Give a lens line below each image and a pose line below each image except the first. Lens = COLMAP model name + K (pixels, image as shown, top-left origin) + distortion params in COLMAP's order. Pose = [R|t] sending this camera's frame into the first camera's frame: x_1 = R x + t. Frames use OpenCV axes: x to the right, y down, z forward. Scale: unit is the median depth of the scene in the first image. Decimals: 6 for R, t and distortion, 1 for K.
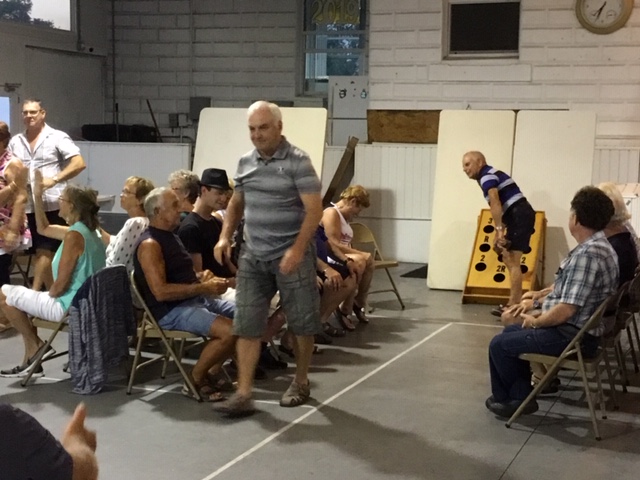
lens RADIAL K [[1121.9, 0, 319.9], [0, 1121.9, 241.5], [0, 0, 1]] dist [0.186637, 0.000000]
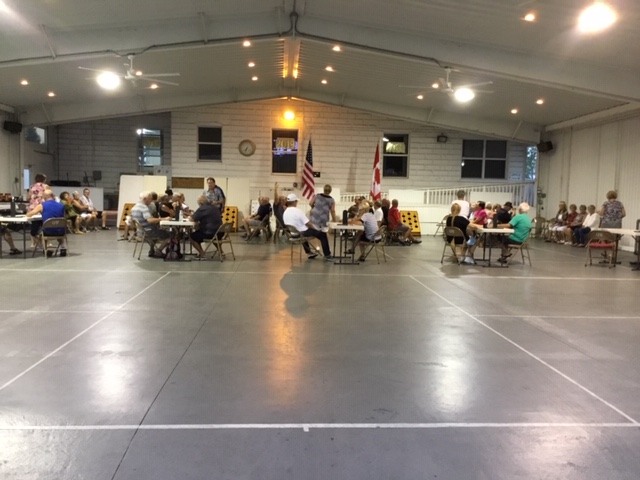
lens RADIAL K [[575.6, 0, 324.7], [0, 575.6, 239.4], [0, 0, 1]] dist [0.041514, -0.051350]
pose [[0.903490, -0.023840, 0.427946, -0.252606], [0.029869, 0.999527, -0.007379, 0.072571], [-0.427567, 0.019450, 0.903774, -0.560399]]
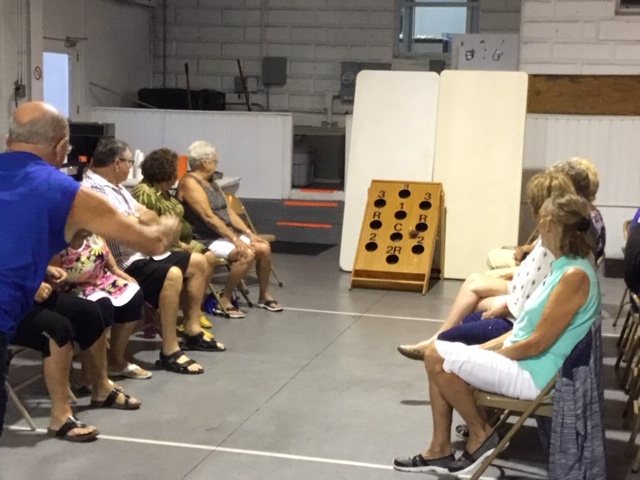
lens RADIAL K [[1121.9, 0, 319.3], [0, 1121.9, 236.3], [0, 0, 1]] dist [0.186637, 0.000000]
pose [[0.993212, -0.003148, 0.116278, -0.206846], [-0.000041, 0.999624, 0.027415, -0.019875], [-0.116321, -0.027234, 0.992838, 0.178252]]
